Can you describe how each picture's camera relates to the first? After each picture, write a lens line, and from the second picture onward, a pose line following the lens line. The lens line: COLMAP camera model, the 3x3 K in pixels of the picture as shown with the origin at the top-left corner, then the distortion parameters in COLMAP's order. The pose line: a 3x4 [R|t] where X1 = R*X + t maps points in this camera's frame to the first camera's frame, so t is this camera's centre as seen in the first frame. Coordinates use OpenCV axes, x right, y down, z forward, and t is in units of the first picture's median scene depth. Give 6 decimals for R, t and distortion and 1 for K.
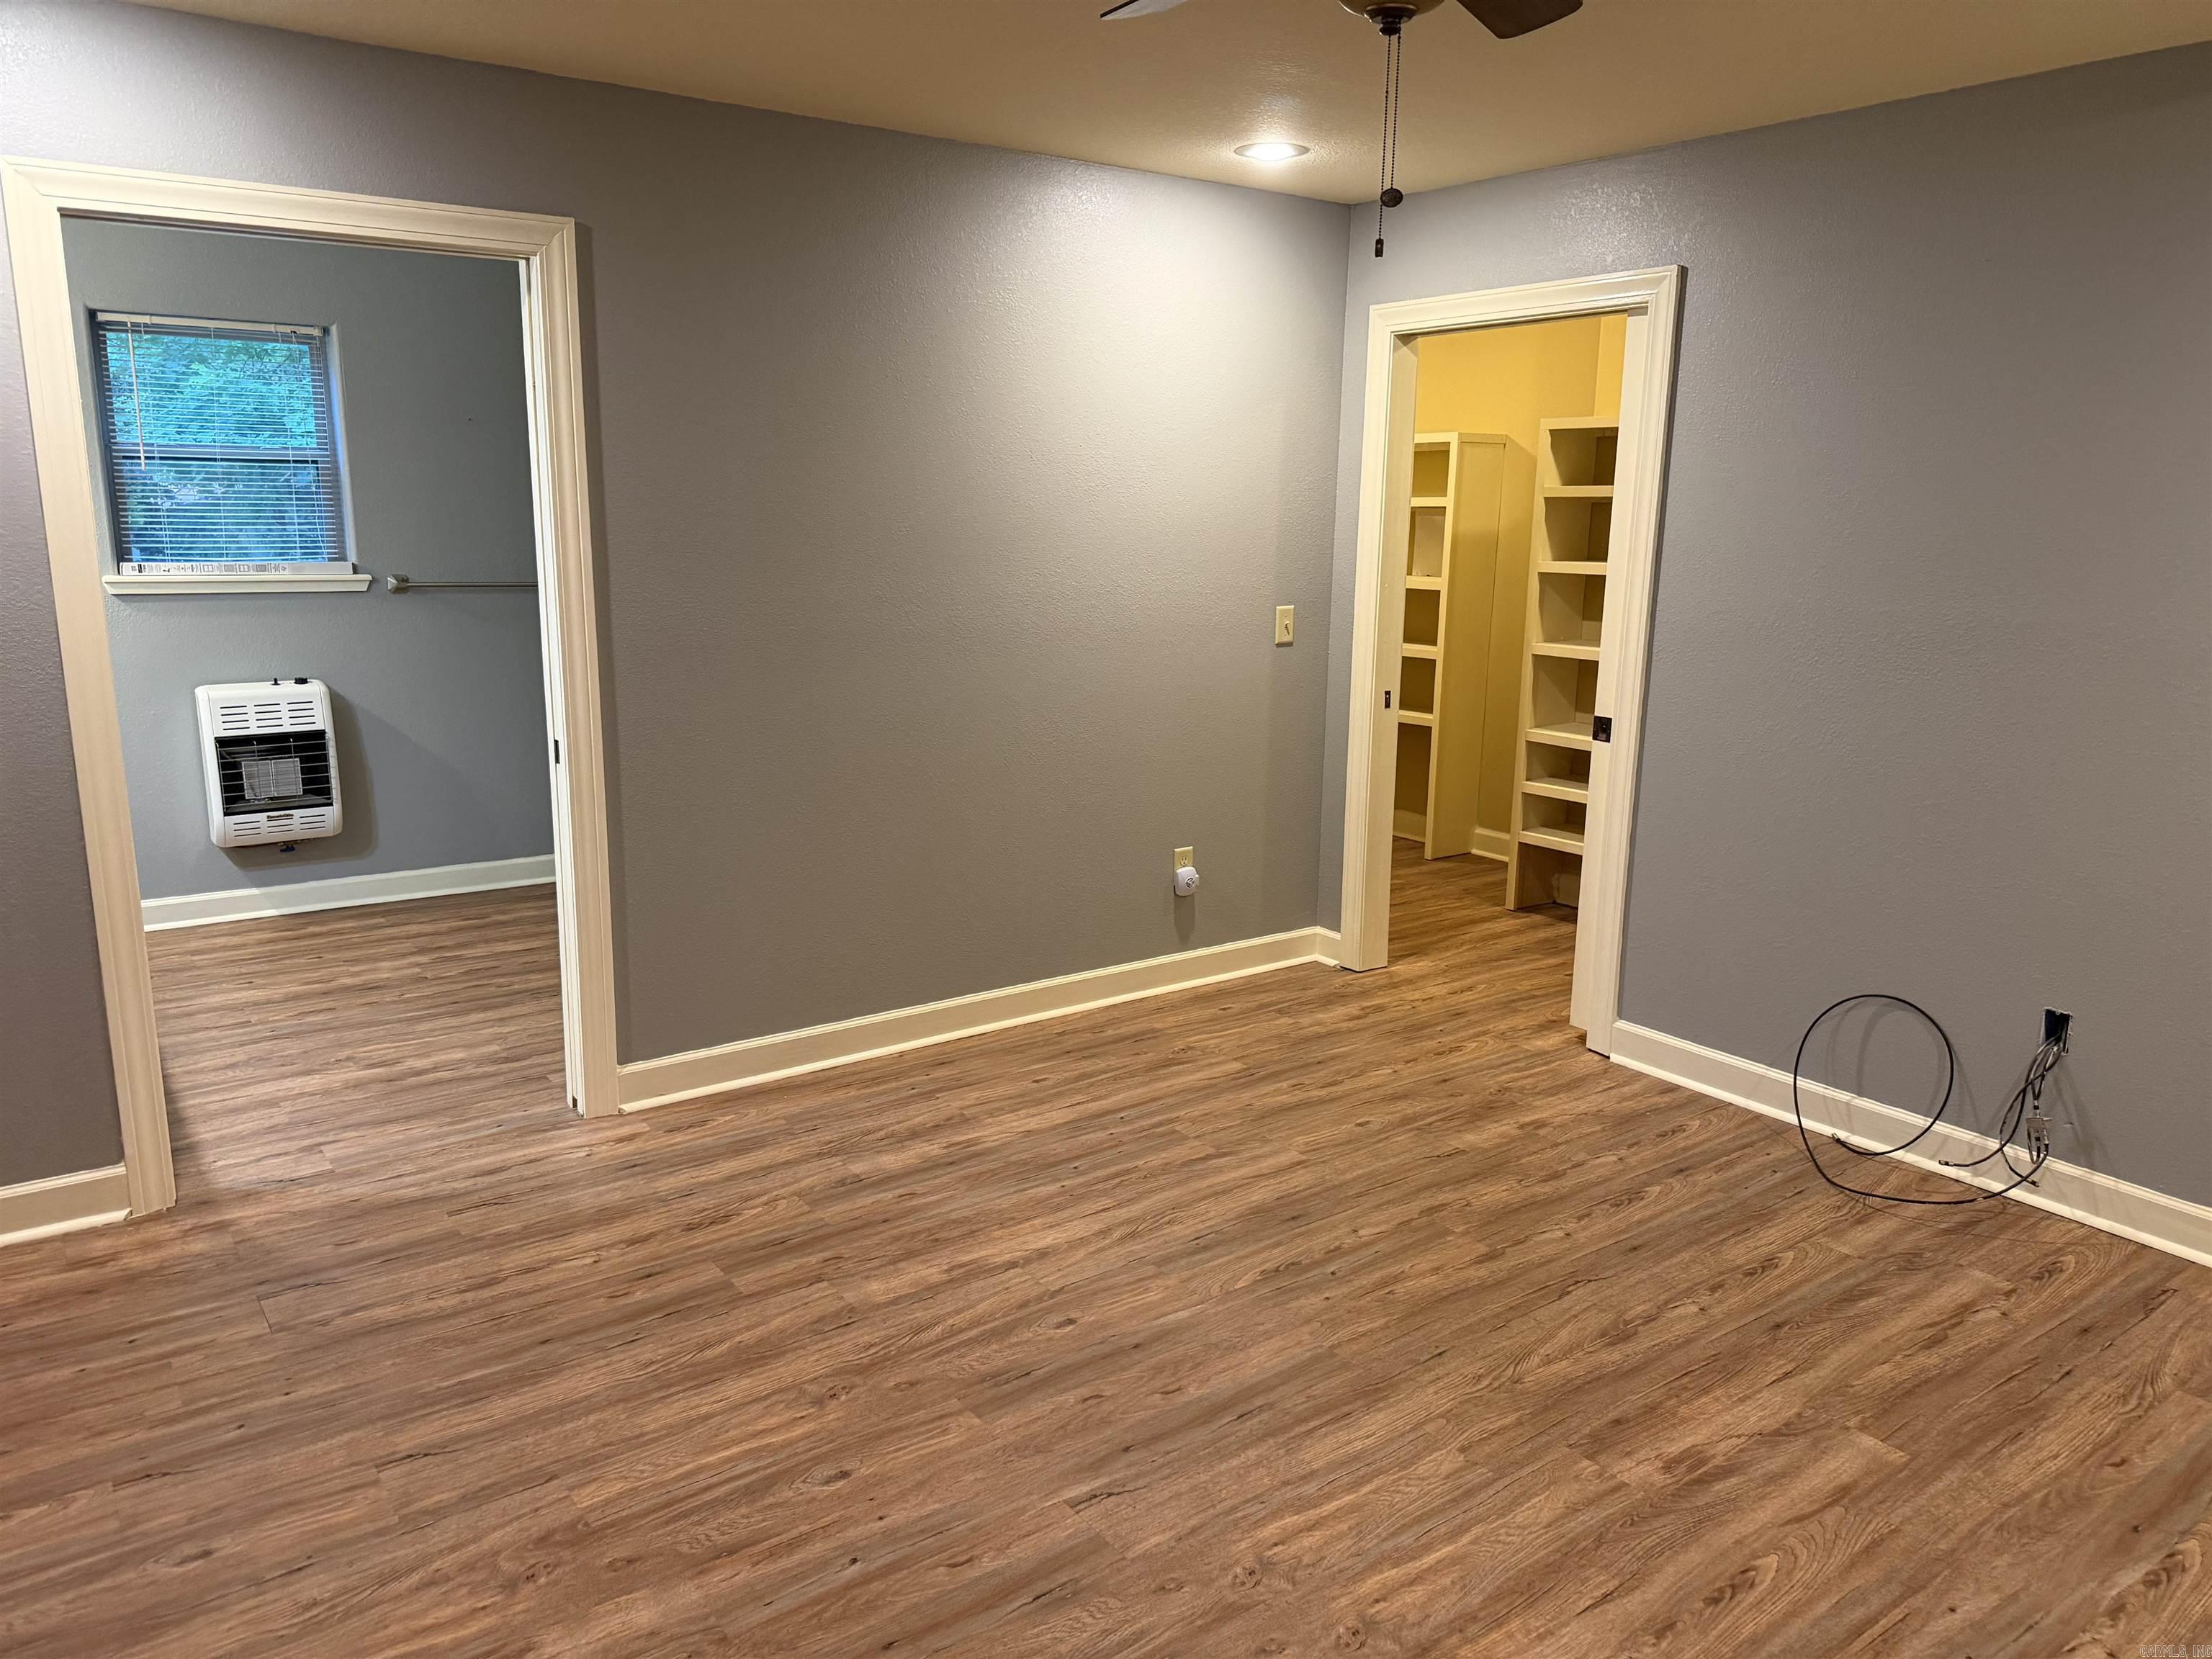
lens RADIAL K [[1564.2, 0, 1106.0], [0, 1564.2, 829.5], [0, 0, 1]] dist [0.137393, -0.237053]
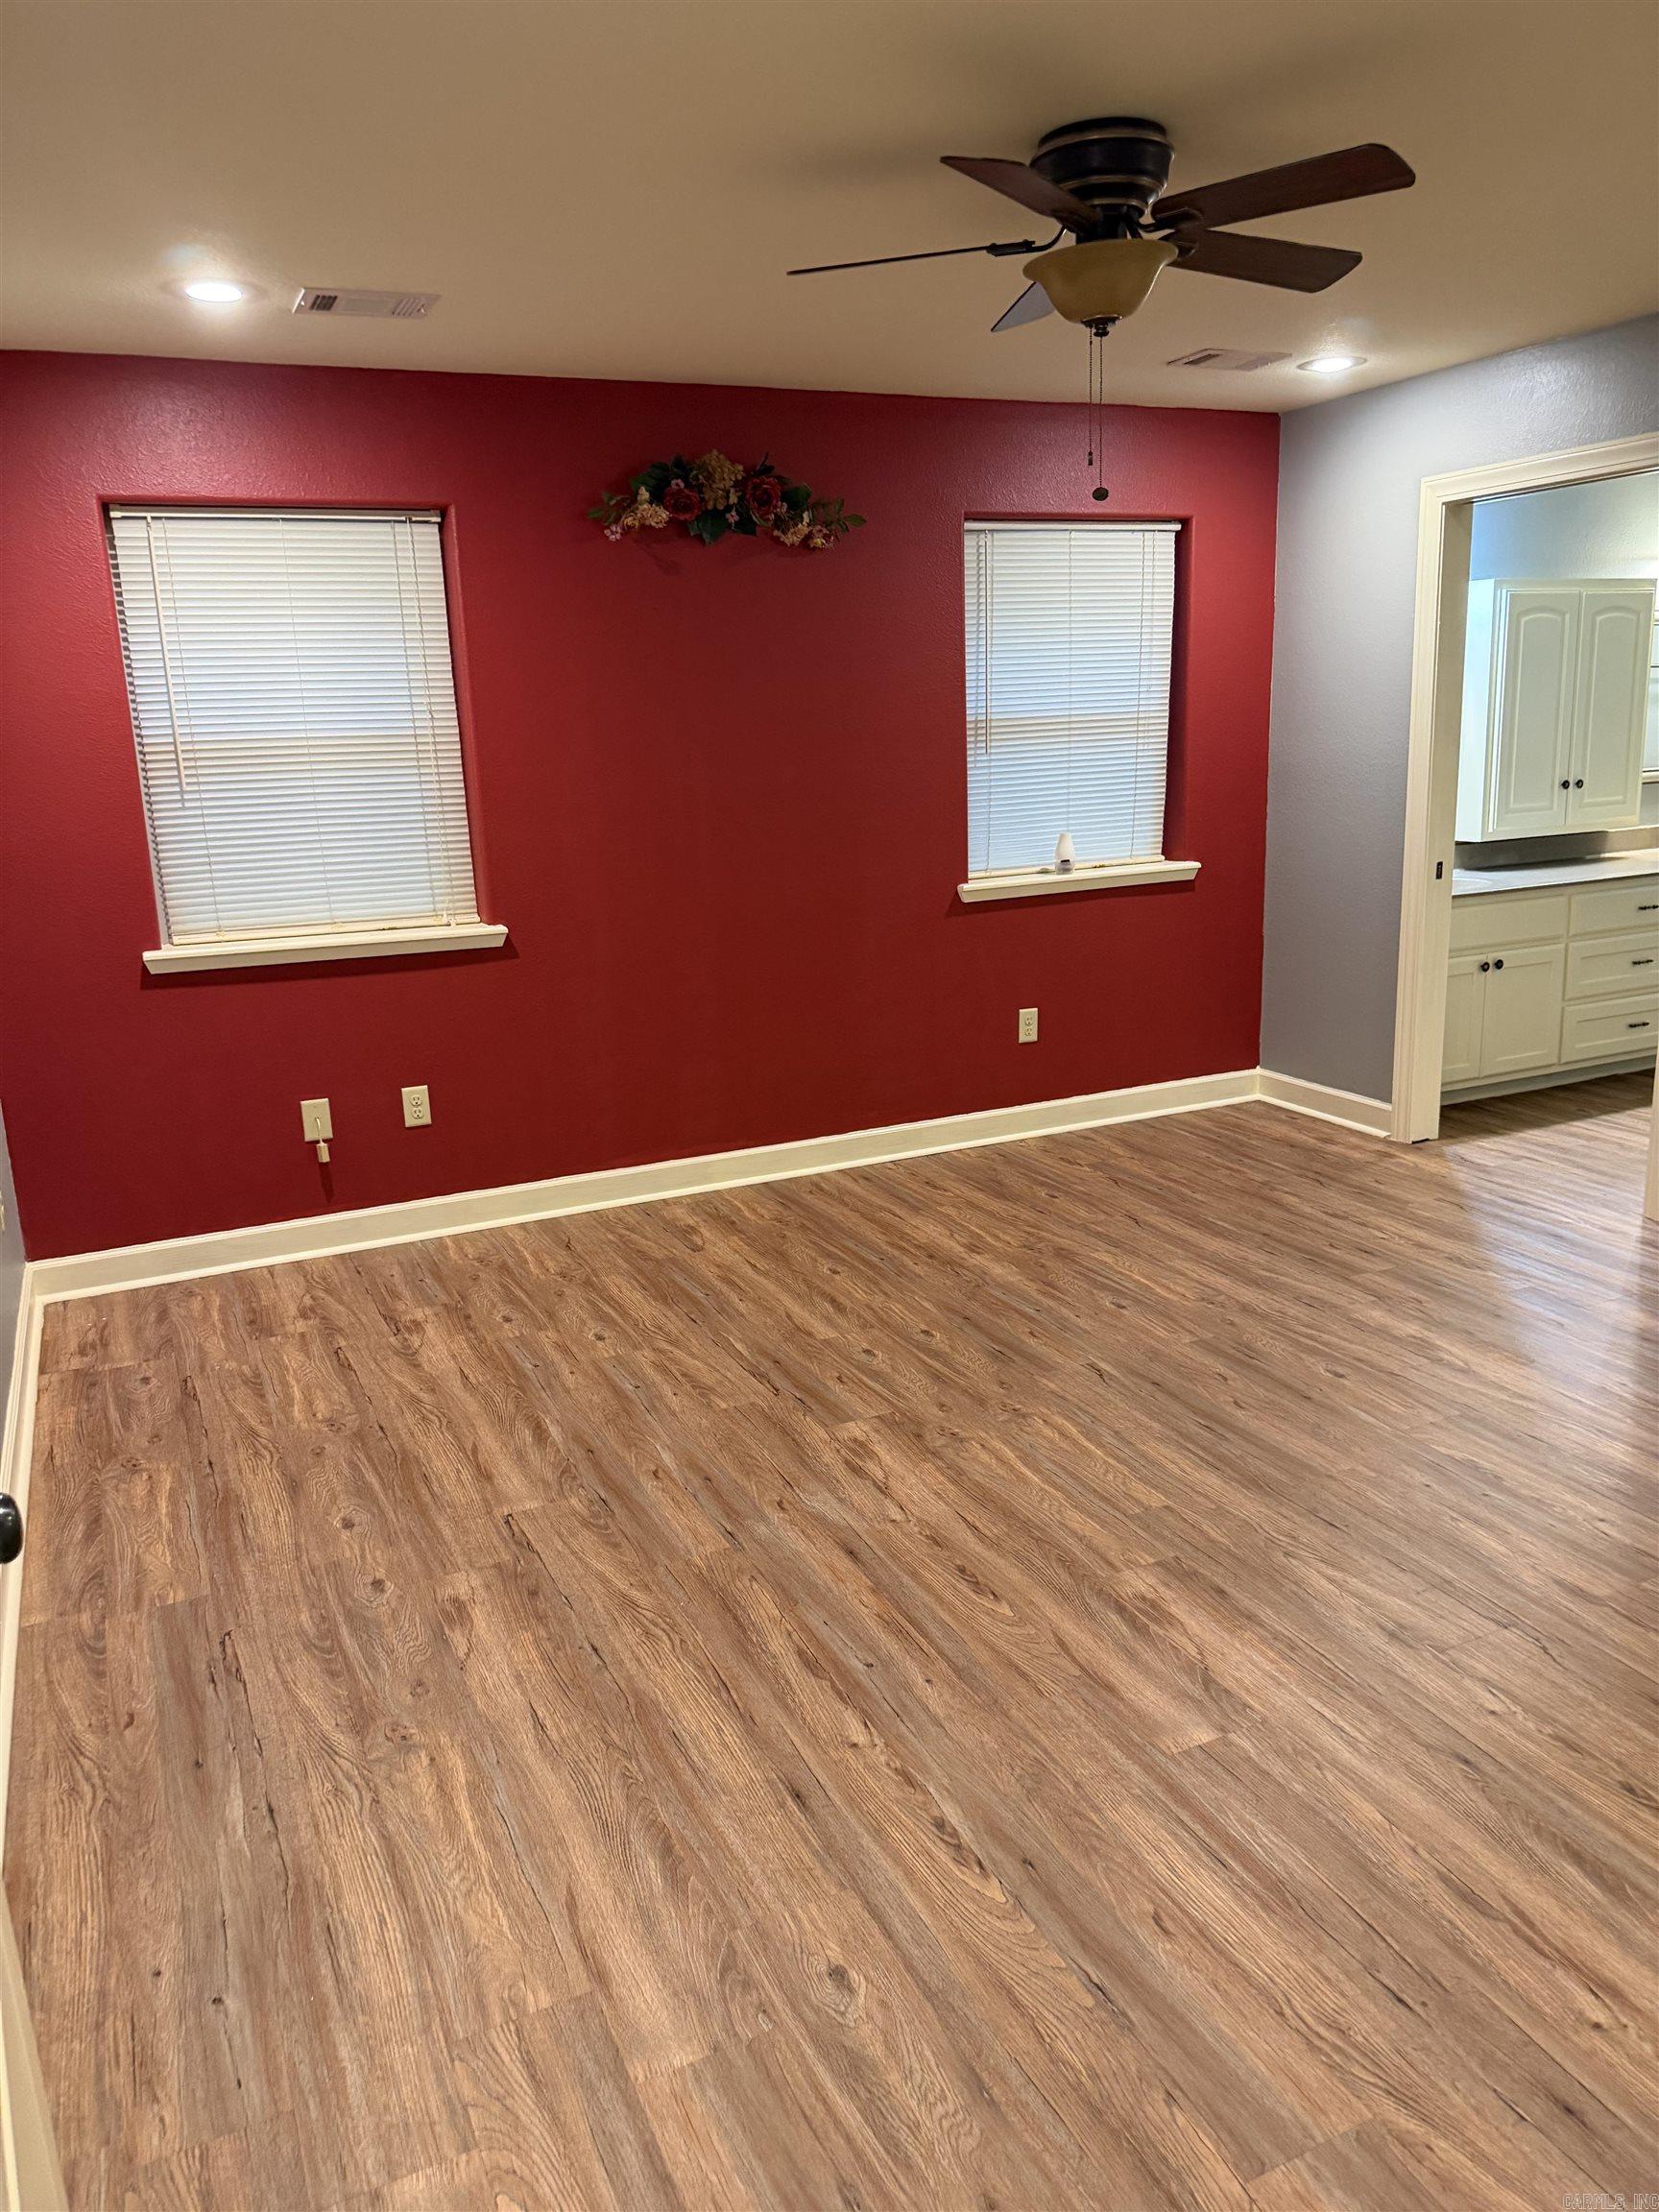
lens RADIAL K [[1564.2, 0, 824.5], [0, 1564.2, 1106.6], [0, 0, 1]] dist [0.137393, -0.237053]
pose [[-0.205385, 0.230270, -0.951206, 1.197237], [-0.162662, 0.950376, 0.265191, -0.141171], [0.965069, 0.209191, -0.157737, 0.806217]]
